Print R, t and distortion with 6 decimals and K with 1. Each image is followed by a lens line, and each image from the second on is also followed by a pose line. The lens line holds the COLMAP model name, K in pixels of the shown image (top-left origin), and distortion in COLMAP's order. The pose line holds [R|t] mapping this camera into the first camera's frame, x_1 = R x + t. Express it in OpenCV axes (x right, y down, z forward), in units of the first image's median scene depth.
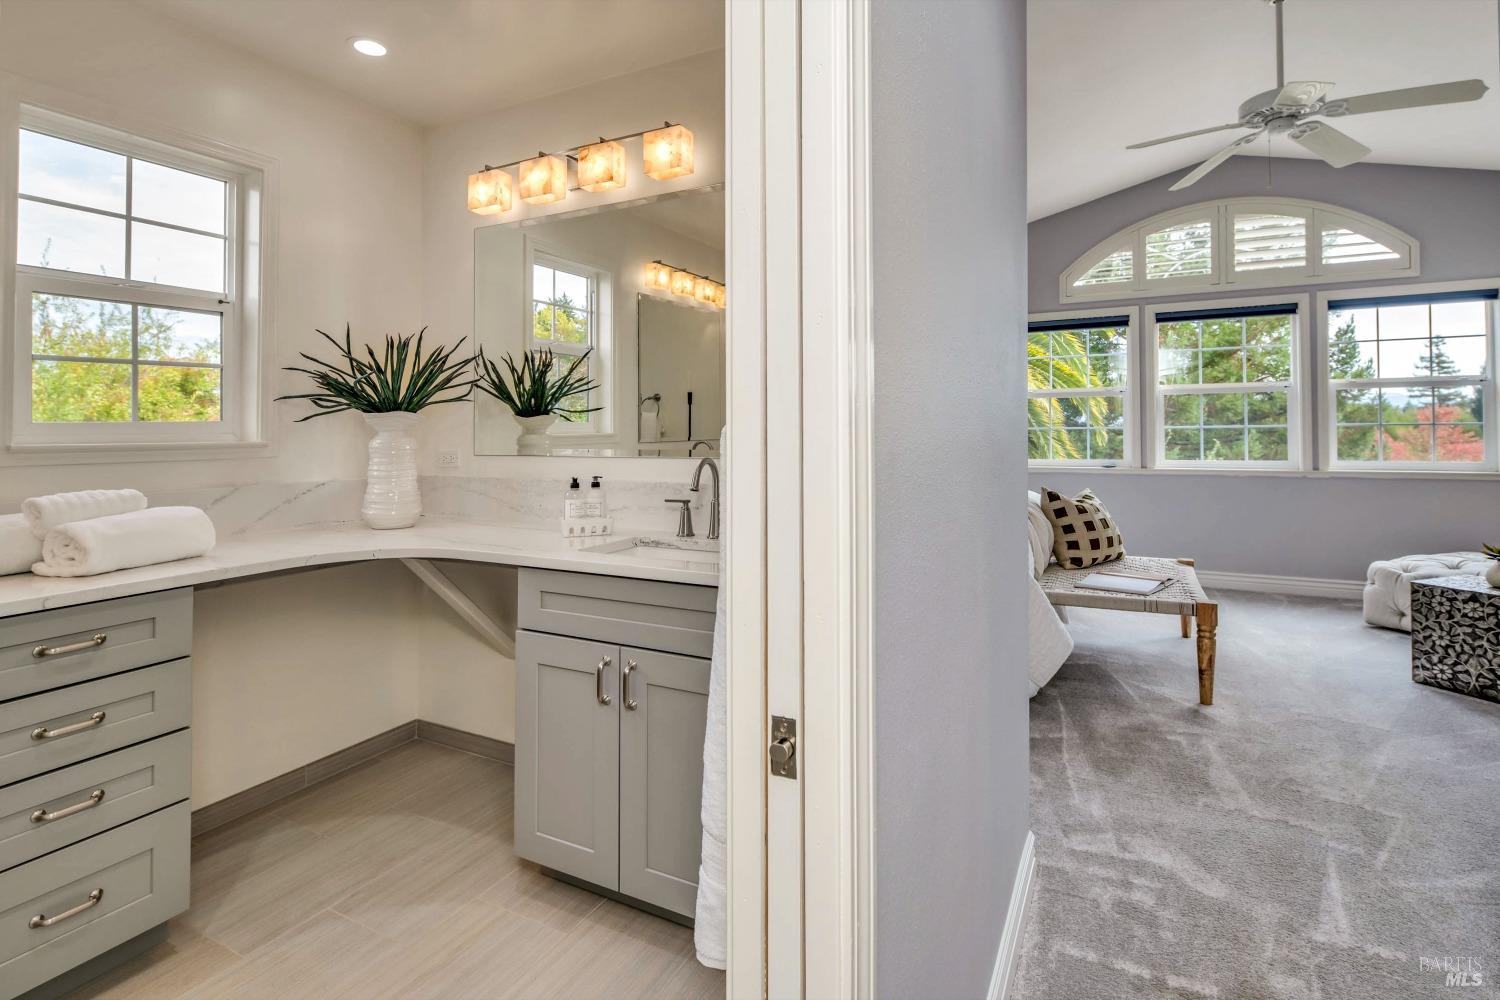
lens RADIAL K [[738.6, 0, 747.6], [0, 738.6, 431.9], [0, 0, 1]] dist [-0.001288, 0.000579]
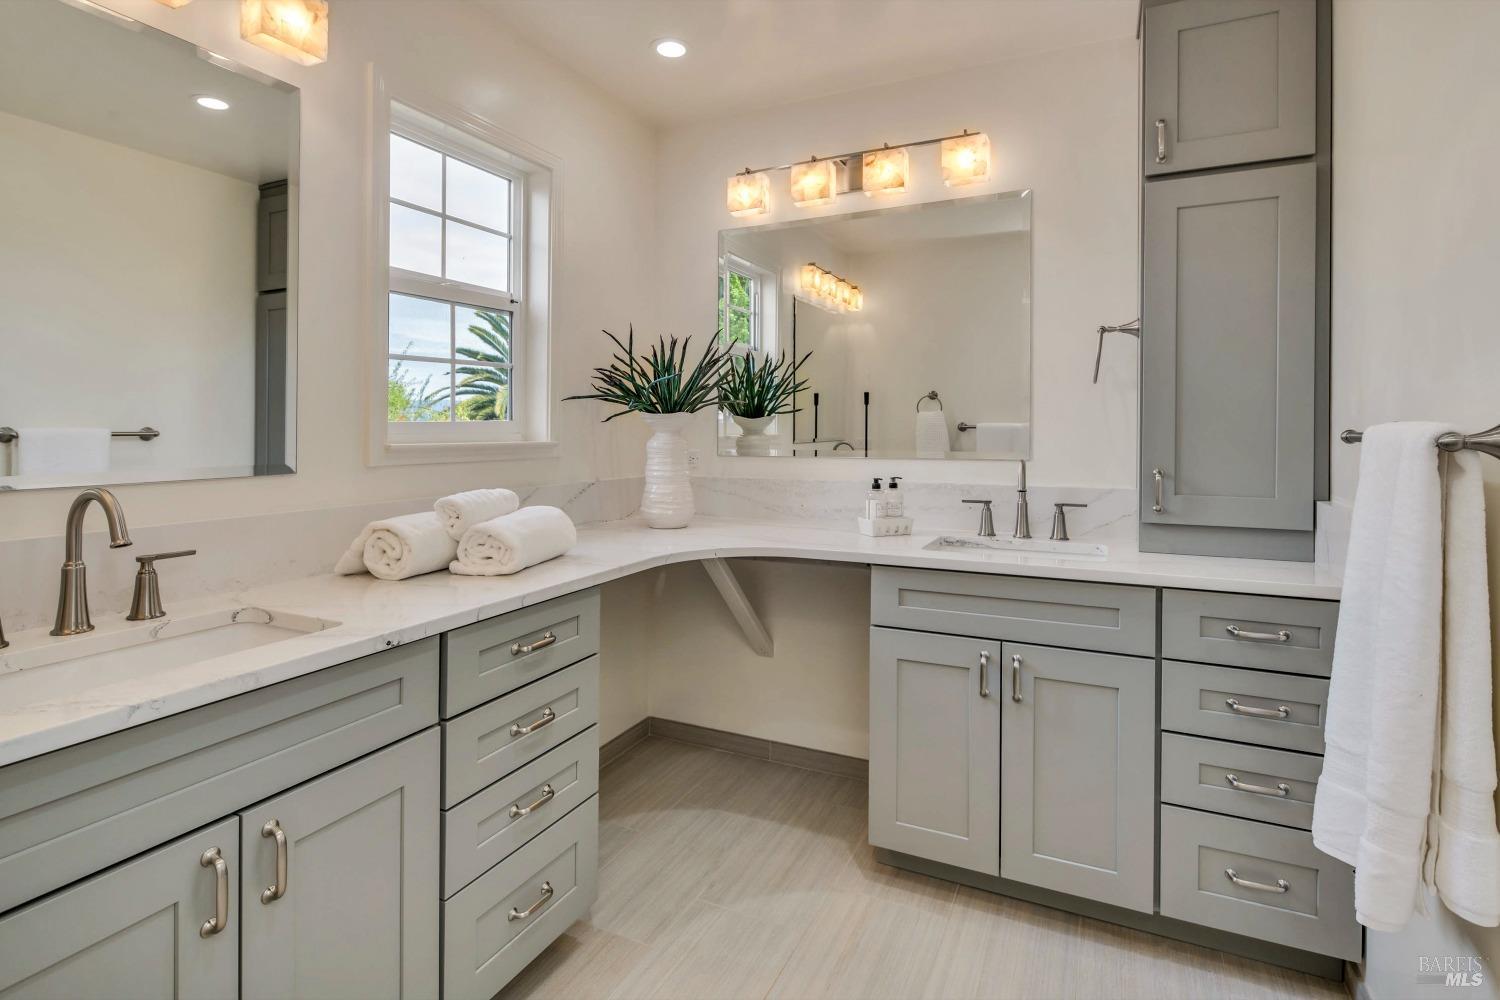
lens RADIAL K [[739.7, 0, 752.0], [0, 739.7, 441.6], [0, 0, 1]] dist [0.002132, -0.000061]
pose [[0.999330, 0.005576, 0.036177, -0.428061], [-0.006090, 0.999882, 0.014094, -0.002356], [-0.036094, -0.014304, 0.999246, -0.016096]]
